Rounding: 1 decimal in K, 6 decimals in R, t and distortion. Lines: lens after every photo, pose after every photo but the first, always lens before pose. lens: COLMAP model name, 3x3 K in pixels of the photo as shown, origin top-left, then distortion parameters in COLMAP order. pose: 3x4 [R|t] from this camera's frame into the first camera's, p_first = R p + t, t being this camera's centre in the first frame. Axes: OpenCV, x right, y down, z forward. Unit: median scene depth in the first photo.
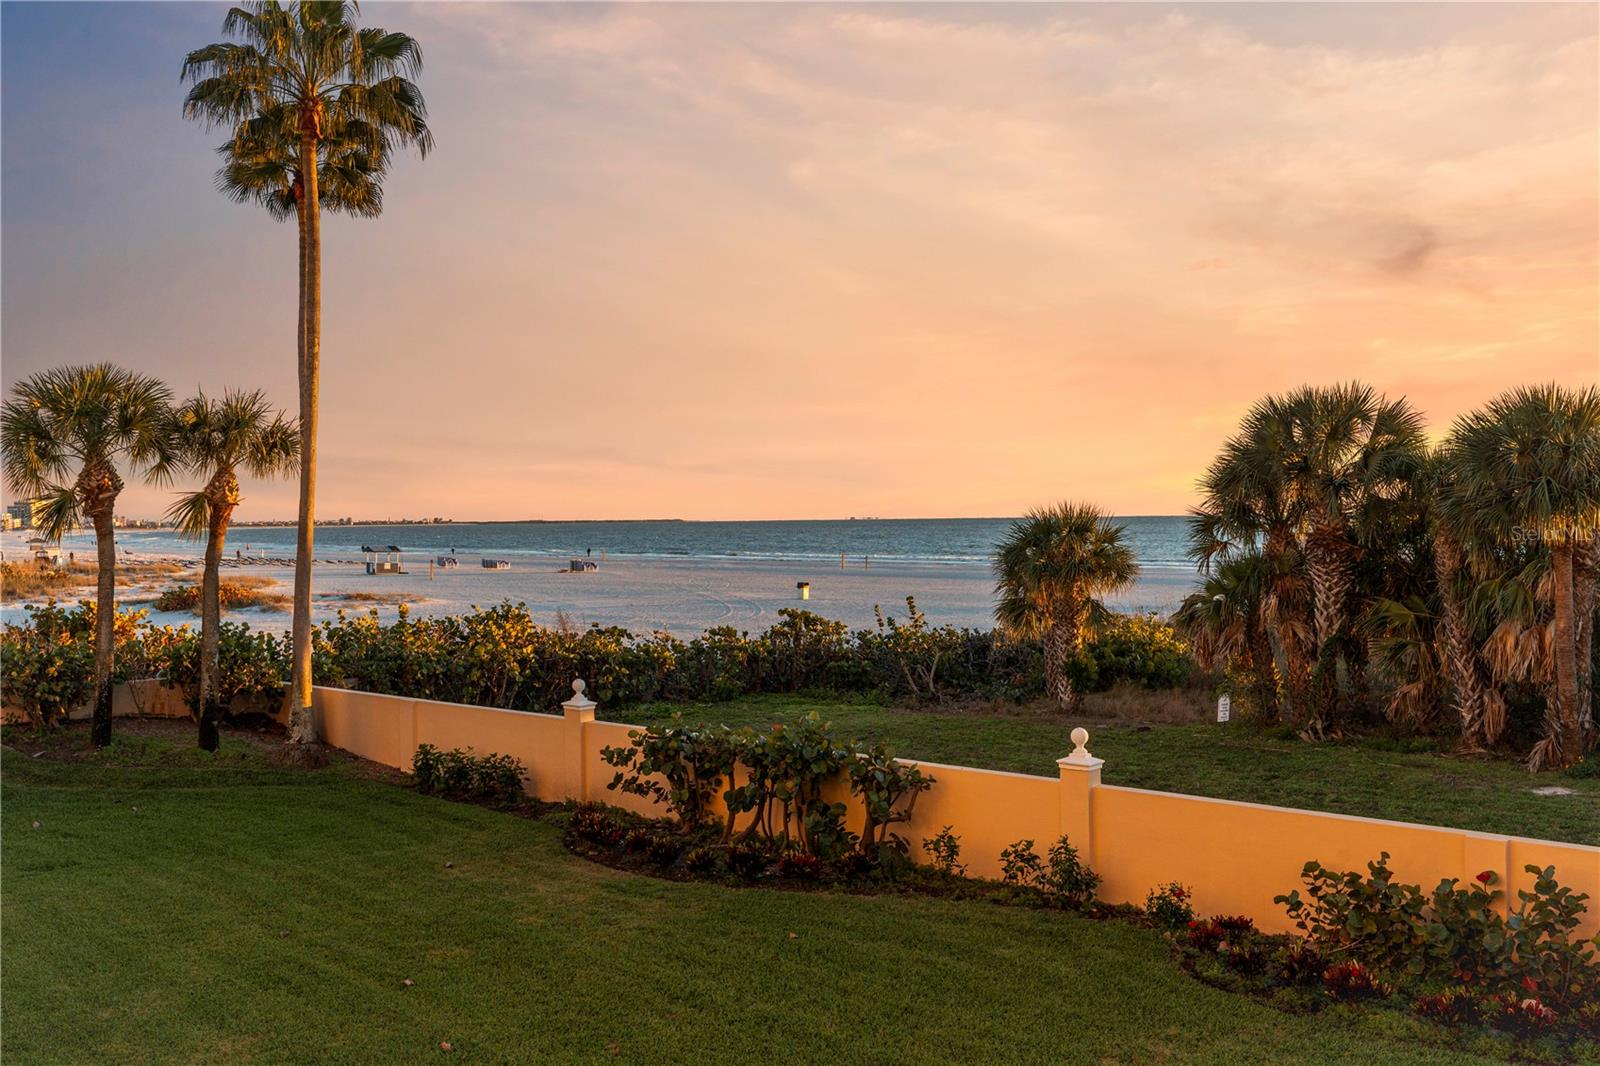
lens RADIAL K [[1436.2, 0, 801.8], [0, 1436.2, 509.4], [0, 0, 1]] dist [-0.006737, -0.010404]
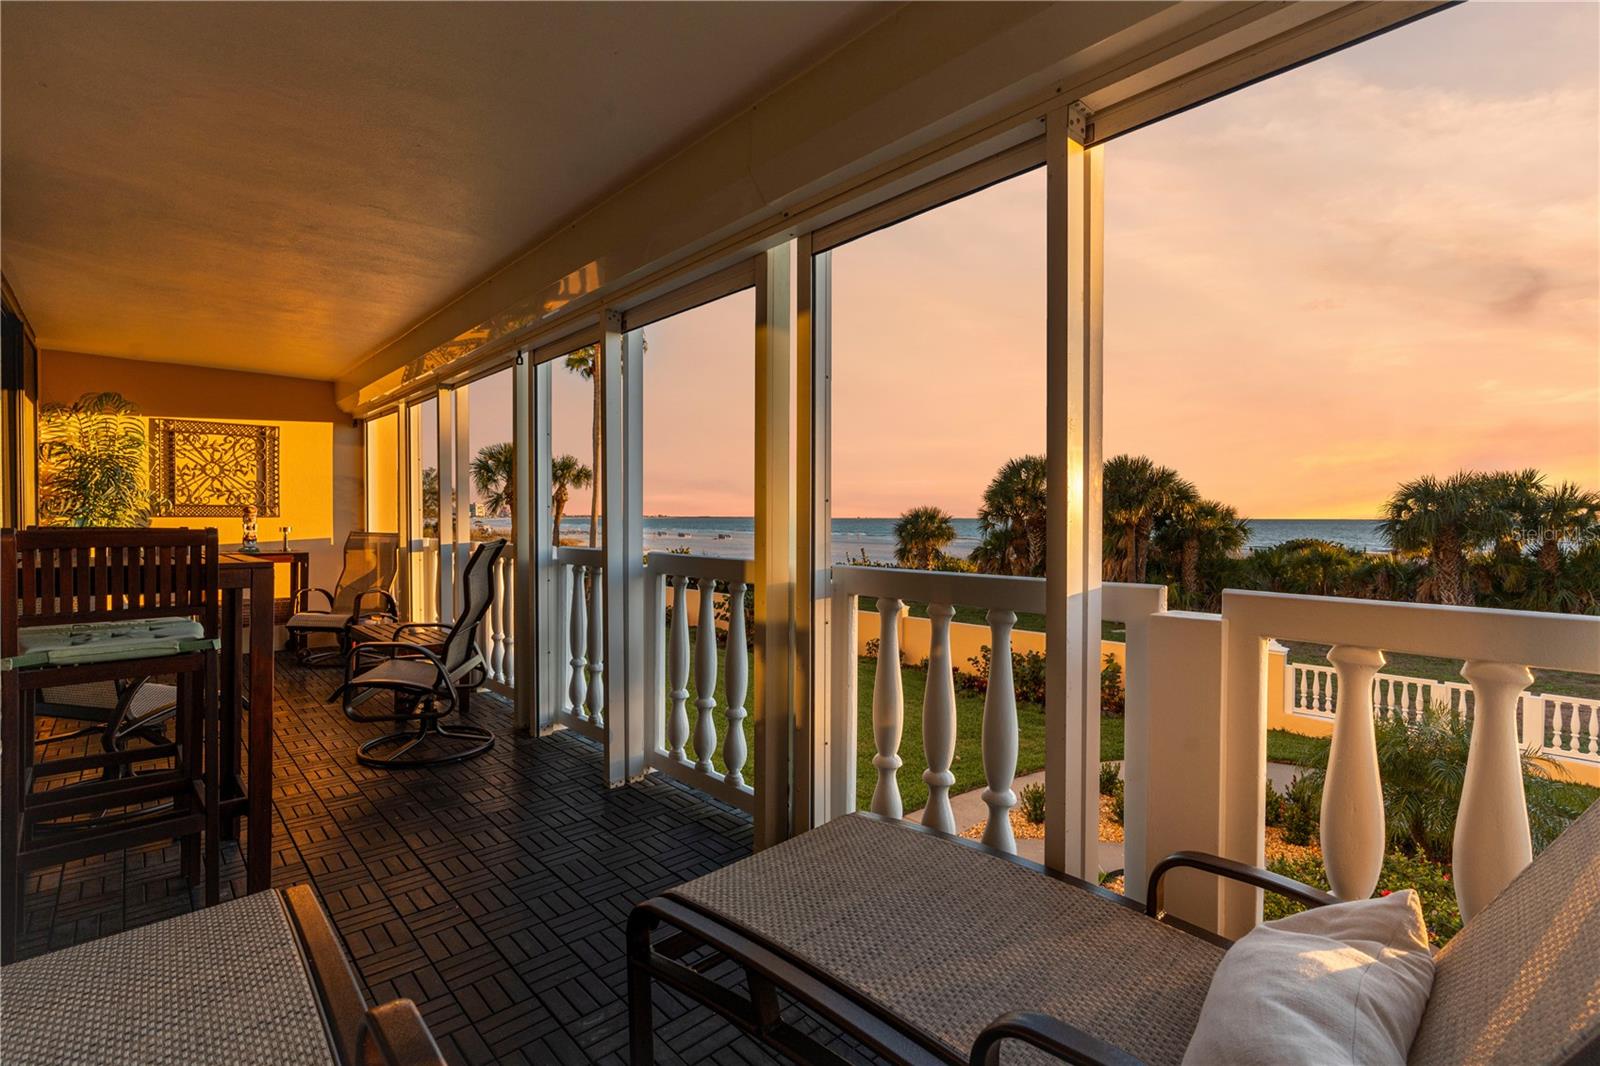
lens RADIAL K [[781.5, 0, 797.8], [0, 781.5, 524.1], [0, 0, 1]] dist [0.000192, -0.000038]
pose [[0.995960, 0.013573, -0.088761, 0.099878], [-0.013090, 0.999896, 0.006028, 0.020913], [0.088834, -0.004842, 0.996035, -0.248910]]
